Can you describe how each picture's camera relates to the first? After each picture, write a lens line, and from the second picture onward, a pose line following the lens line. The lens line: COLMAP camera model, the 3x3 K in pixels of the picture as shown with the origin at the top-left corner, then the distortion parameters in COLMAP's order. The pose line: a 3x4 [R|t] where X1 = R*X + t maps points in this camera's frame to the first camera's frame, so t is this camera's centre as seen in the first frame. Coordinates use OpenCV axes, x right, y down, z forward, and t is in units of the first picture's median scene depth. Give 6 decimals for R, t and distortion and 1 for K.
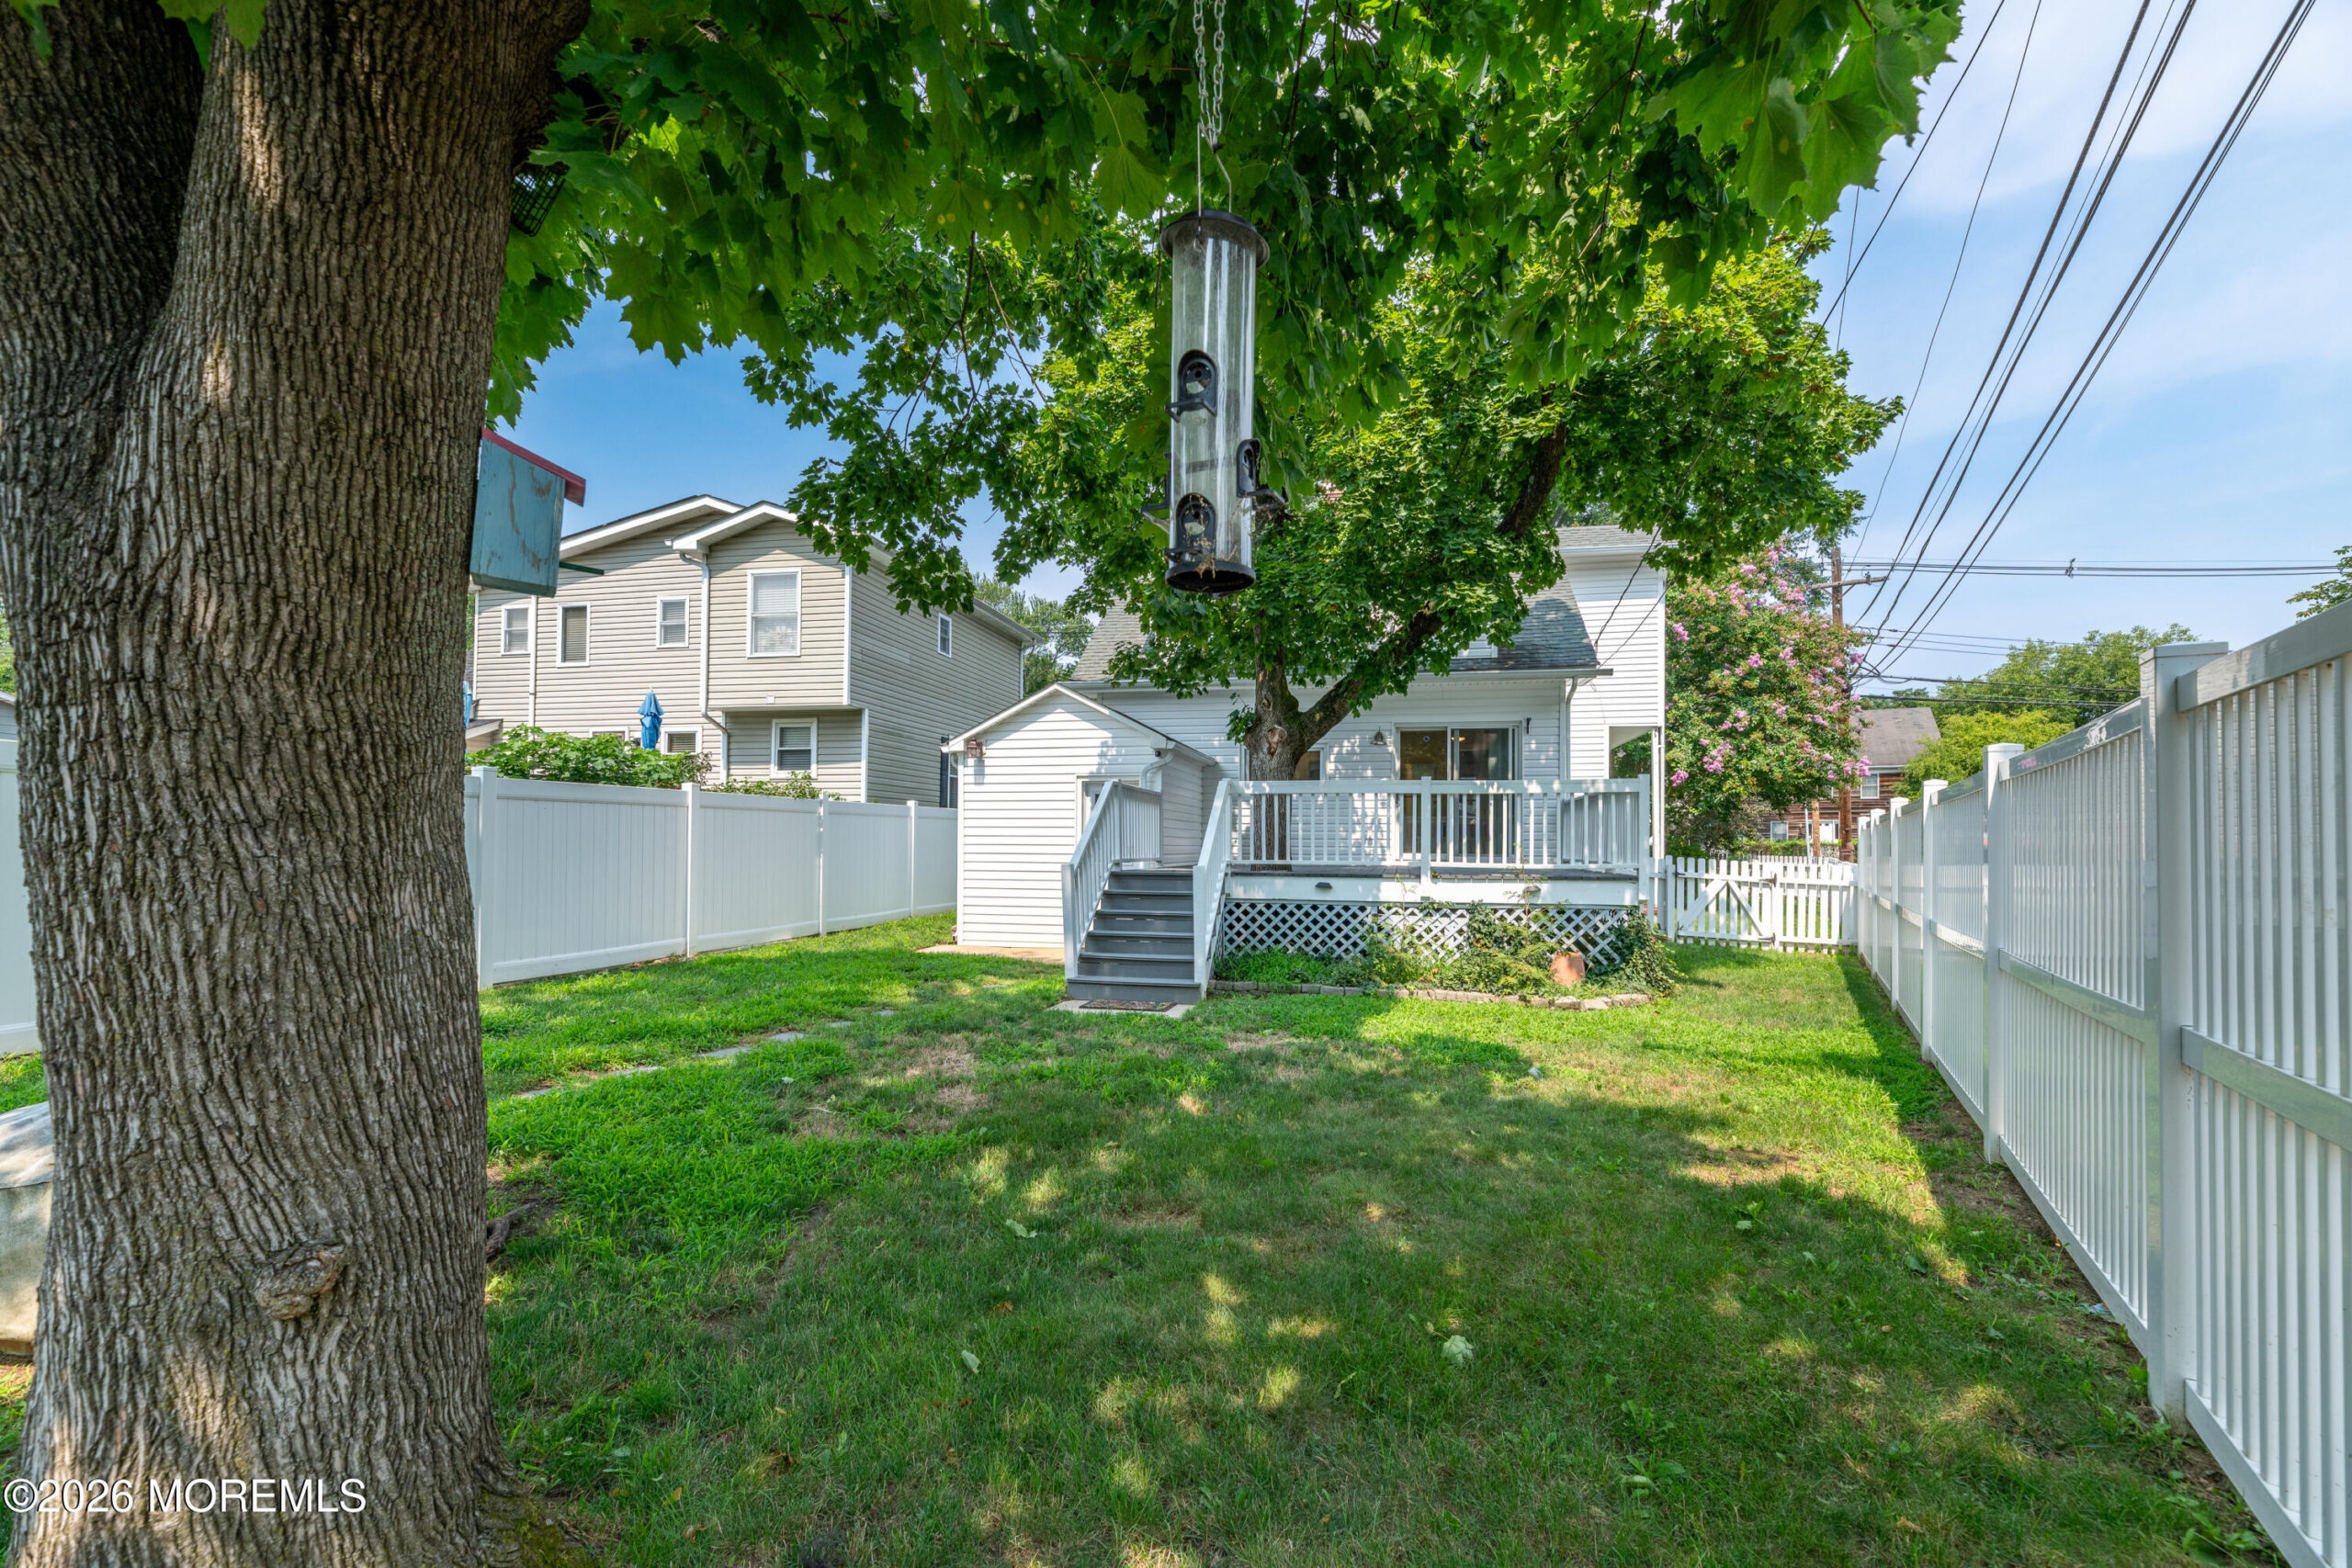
lens RADIAL K [[961.5, 0, 1175.2], [0, 961.5, 799.8], [0, 0, 1]] dist [-0.000055, -0.000048]
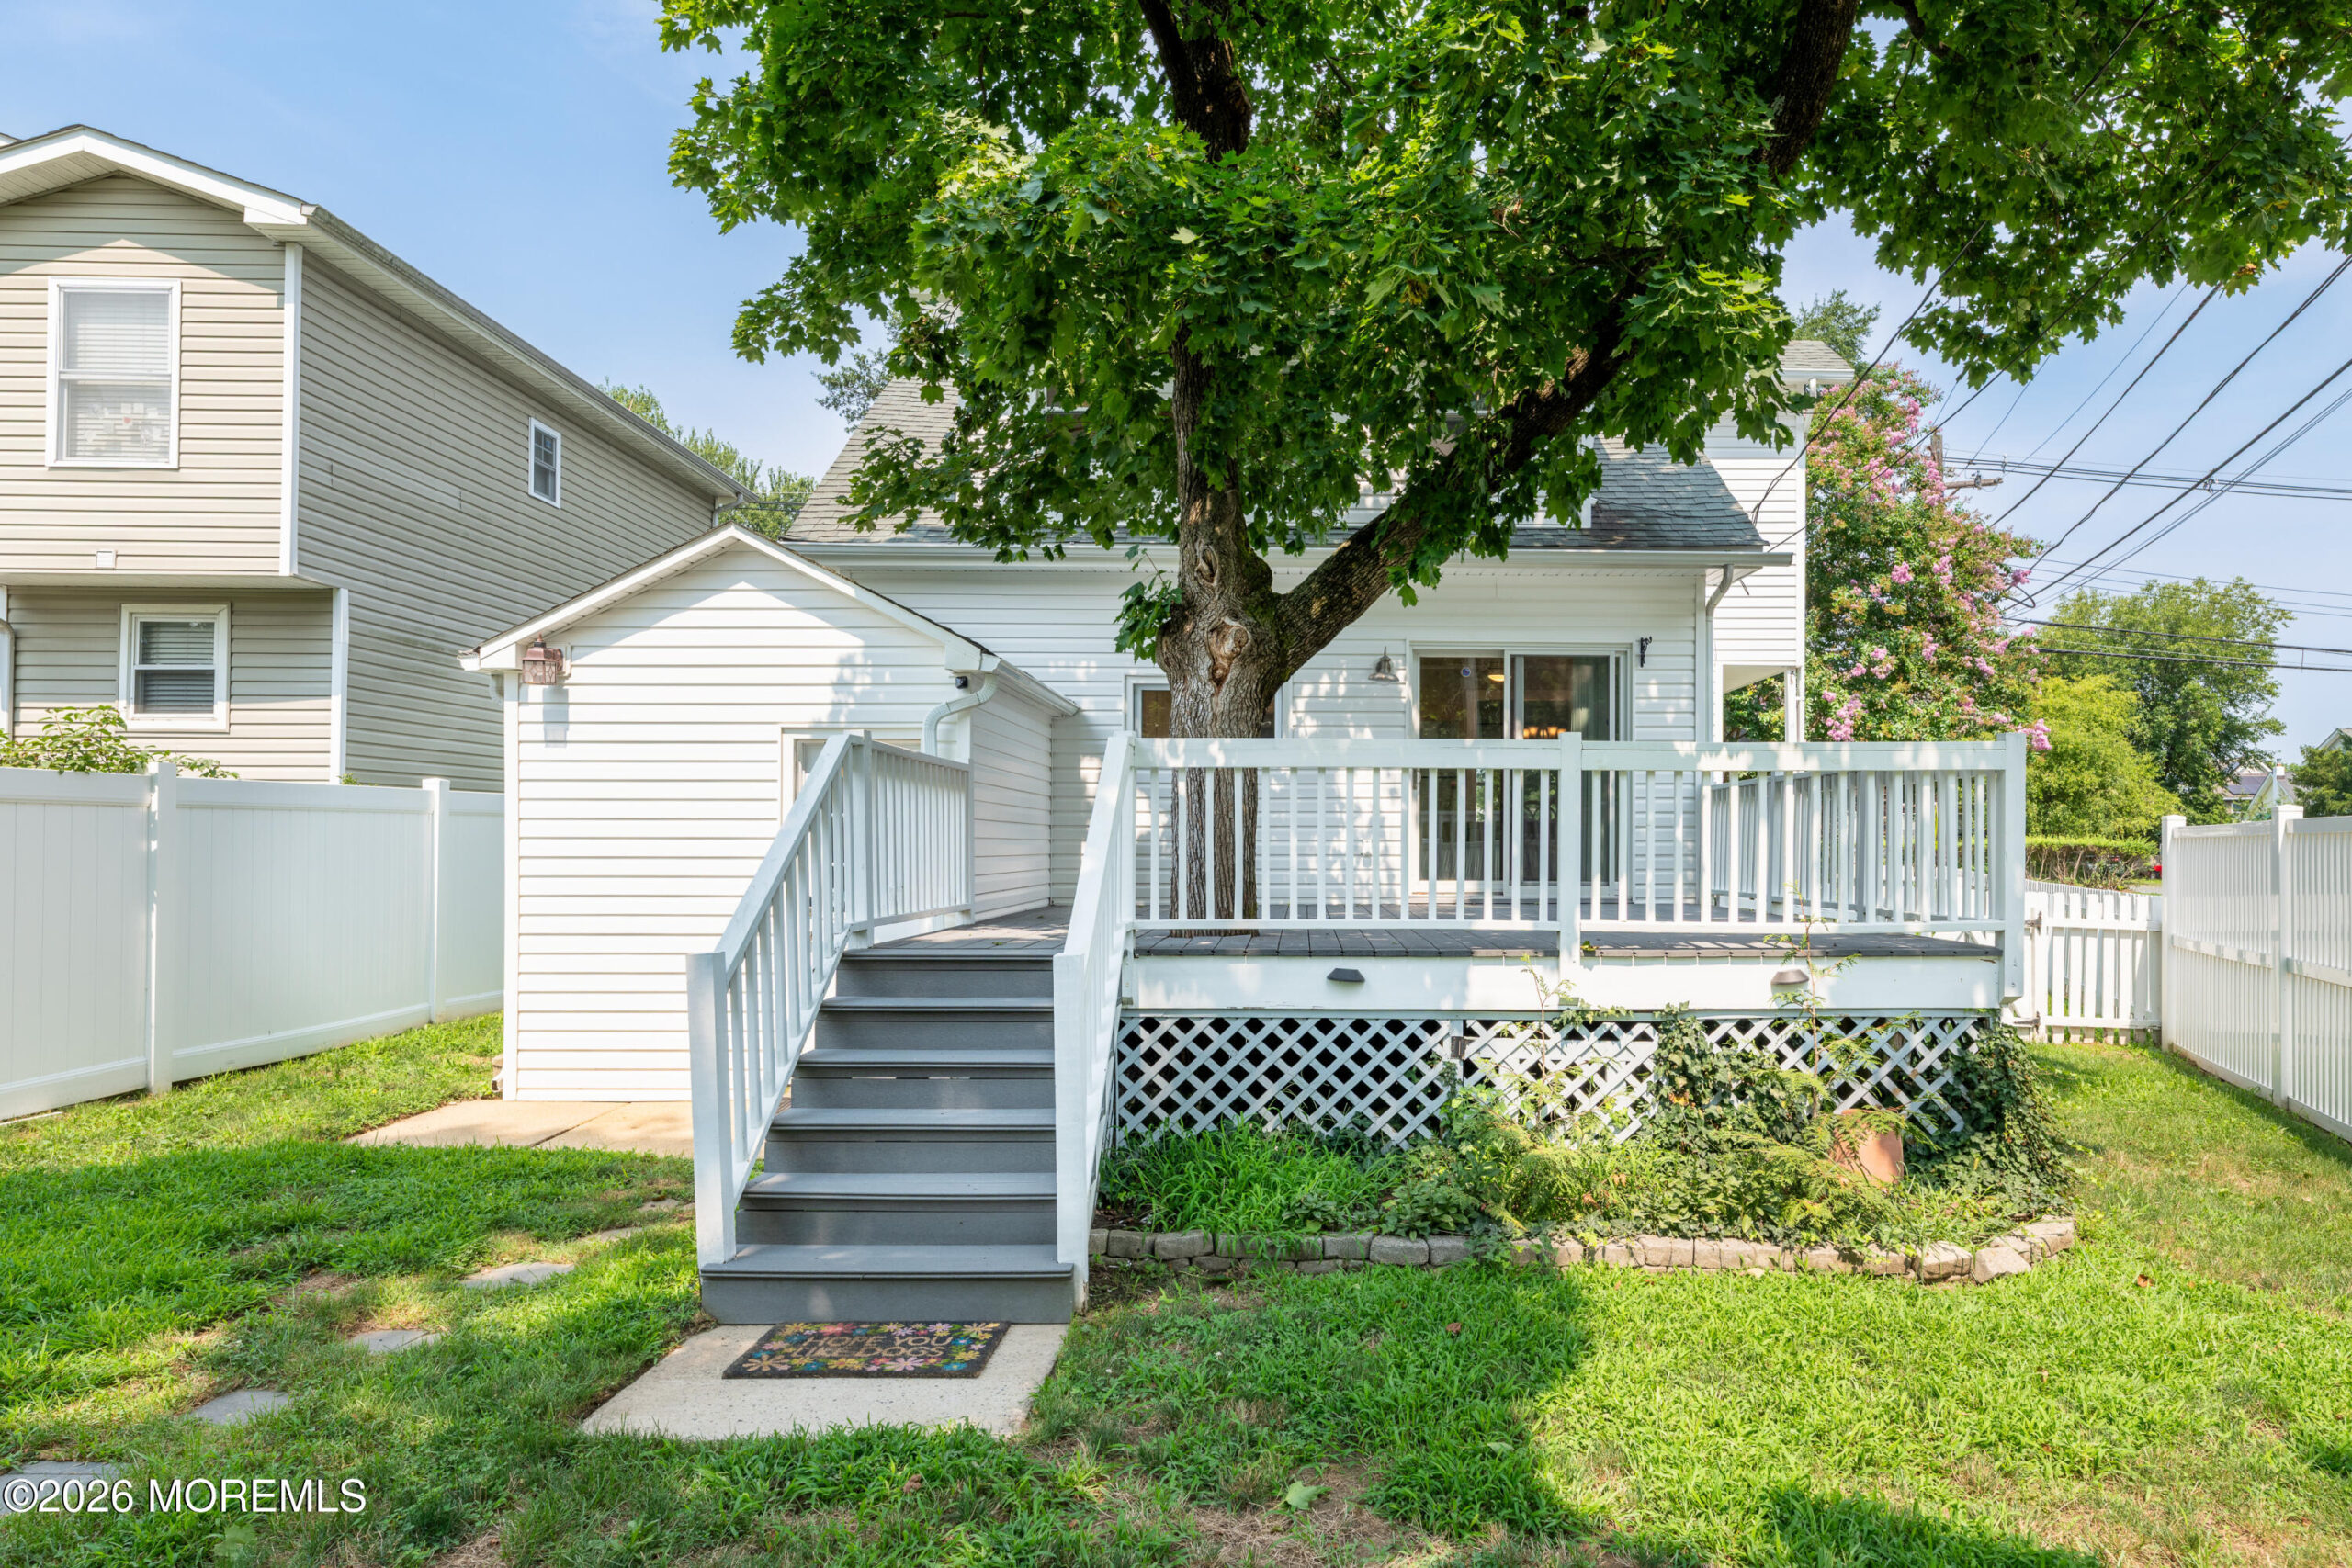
lens RADIAL K [[1371.3, 0, 1306.1], [0, 1371.3, 809.4], [0, 0, 1]] dist [-0.001143, -0.000056]
pose [[0.974818, 0.001166, 0.222998, -0.004043], [-0.005757, 0.999785, 0.019936, -0.000063], [-0.222927, -0.020718, 0.974615, 0.353557]]
